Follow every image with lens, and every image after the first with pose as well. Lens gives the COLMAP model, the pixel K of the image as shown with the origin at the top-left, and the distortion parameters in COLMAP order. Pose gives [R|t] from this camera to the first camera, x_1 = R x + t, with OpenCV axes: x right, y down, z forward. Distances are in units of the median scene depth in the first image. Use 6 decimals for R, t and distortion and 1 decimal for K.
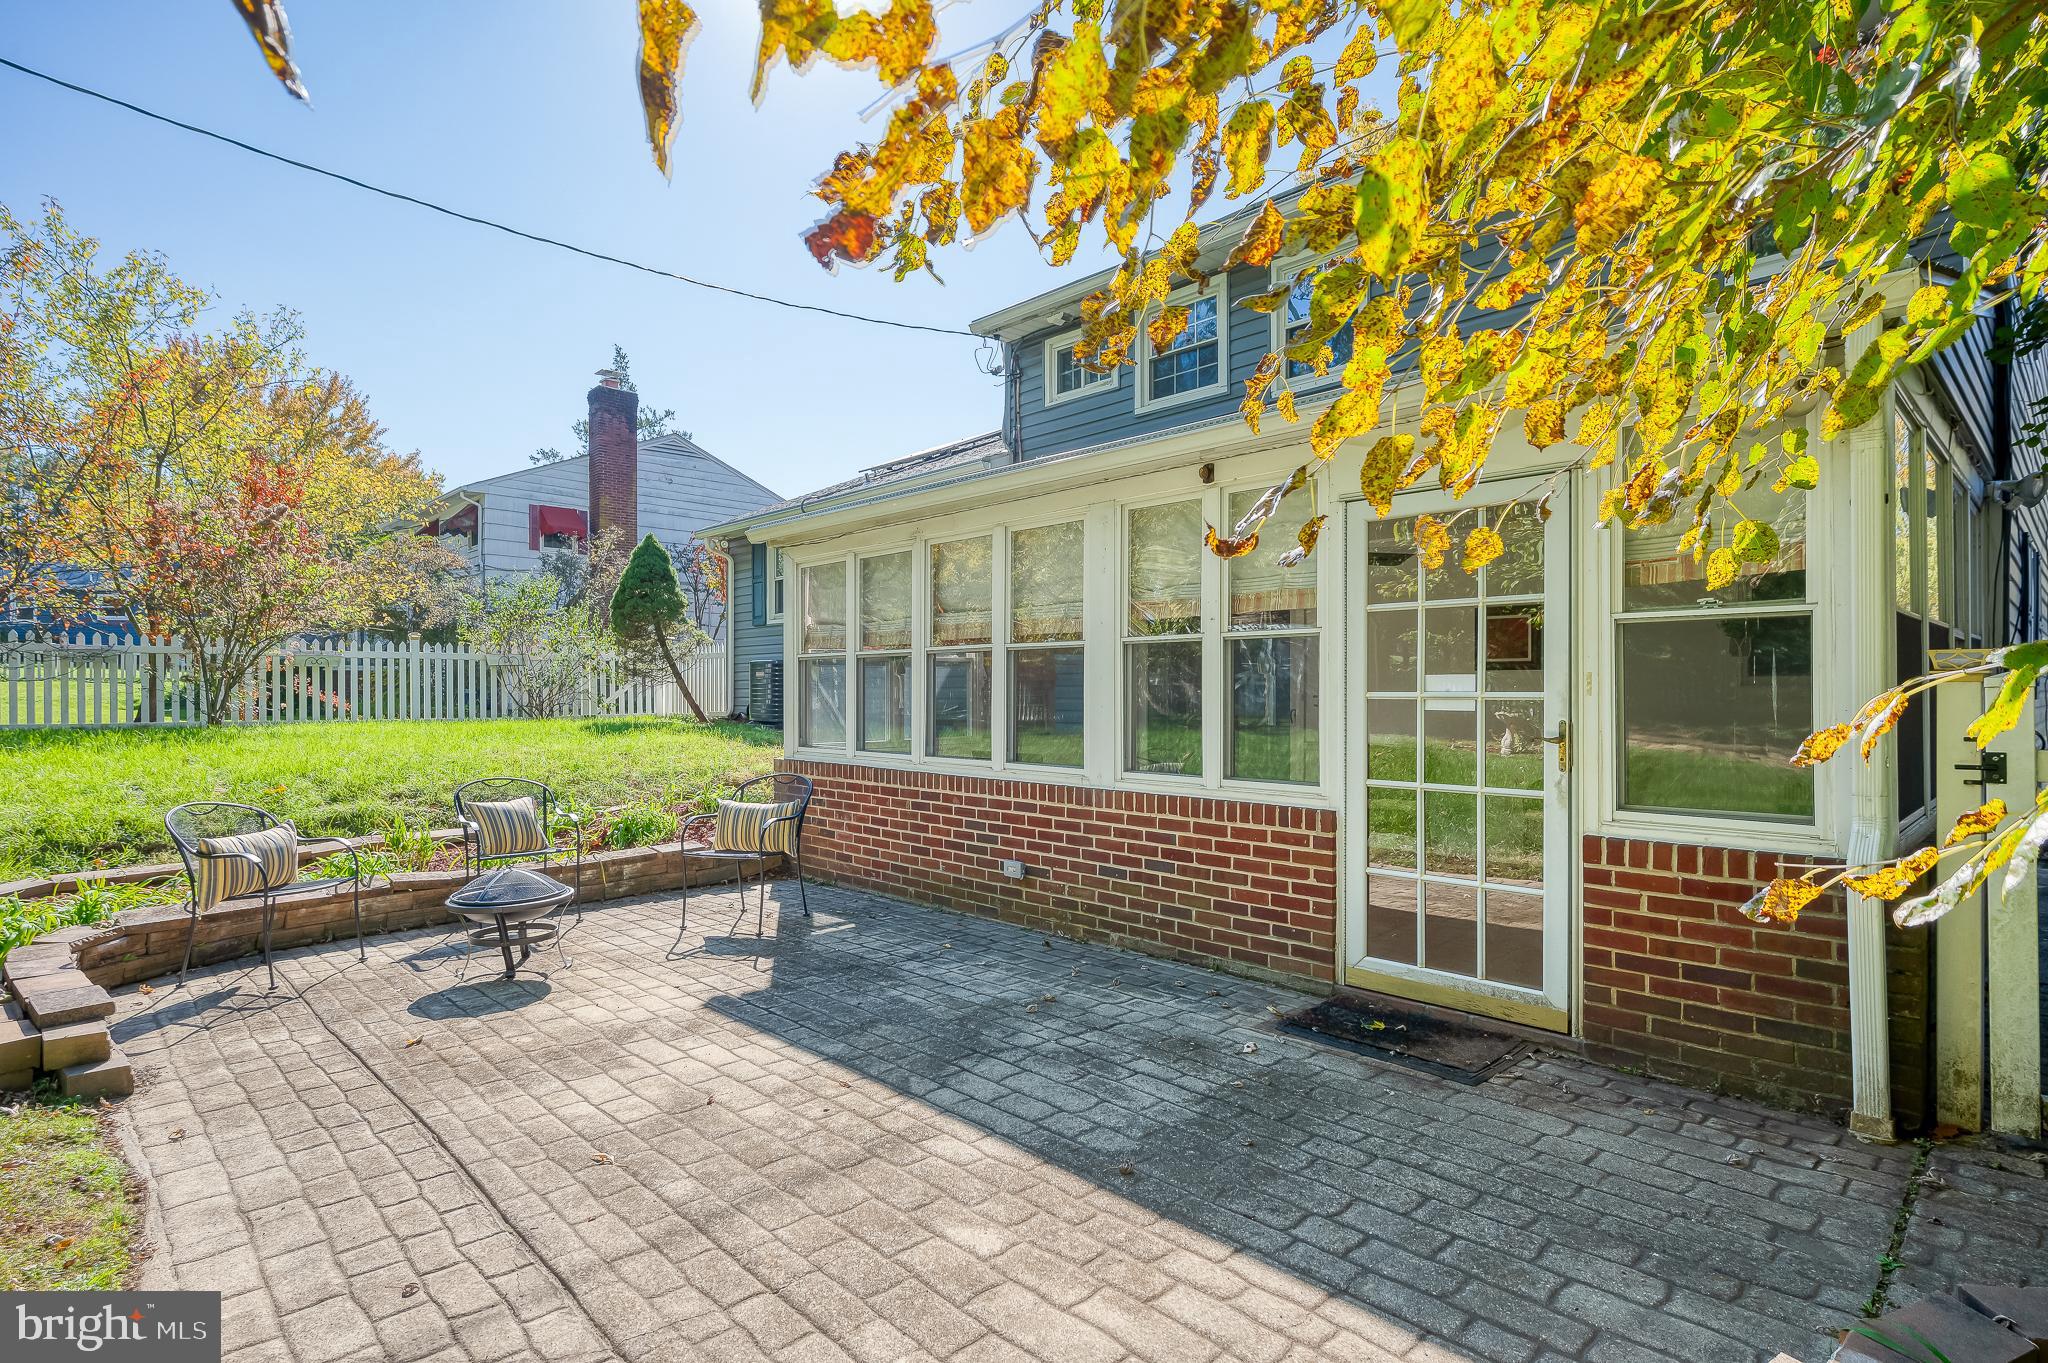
lens RADIAL K [[1049.5, 0, 1018.2], [0, 1049.5, 687.1], [0, 0, 1]] dist [0.000810, -0.000021]
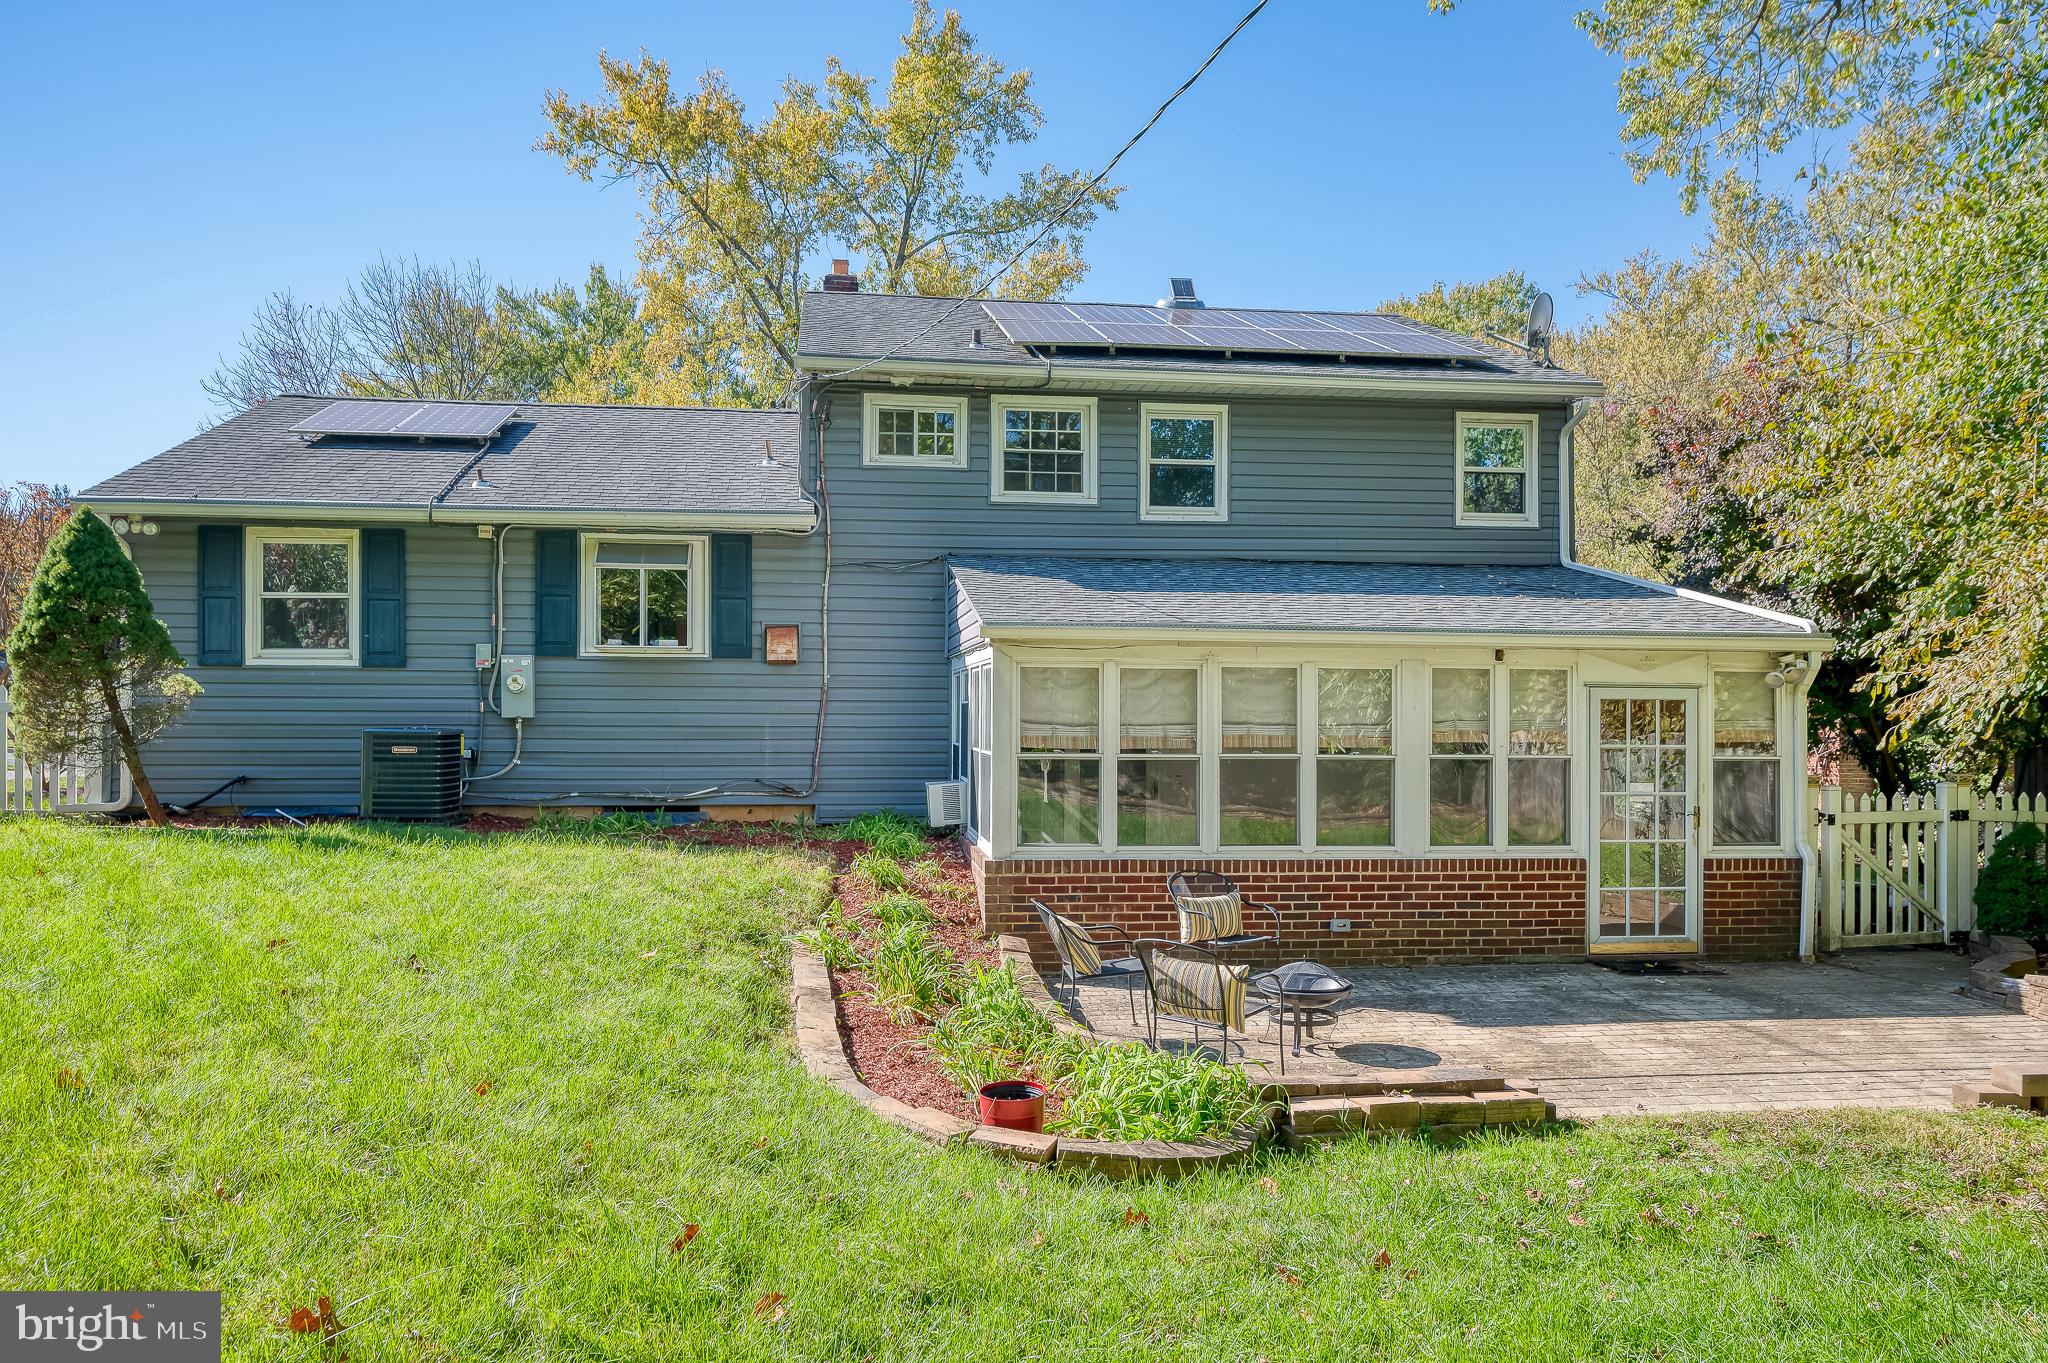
lens RADIAL K [[1439.9, 0, 1024.0], [0, 1439.9, 681.5], [0, 0, 1]] dist [0.001150, 0.001317]
pose [[0.600094, 0.017247, 0.799743, -2.201074], [-0.009225, 0.999850, -0.014640, -0.136700], [-0.799876, 0.001408, 0.600163, 0.283010]]
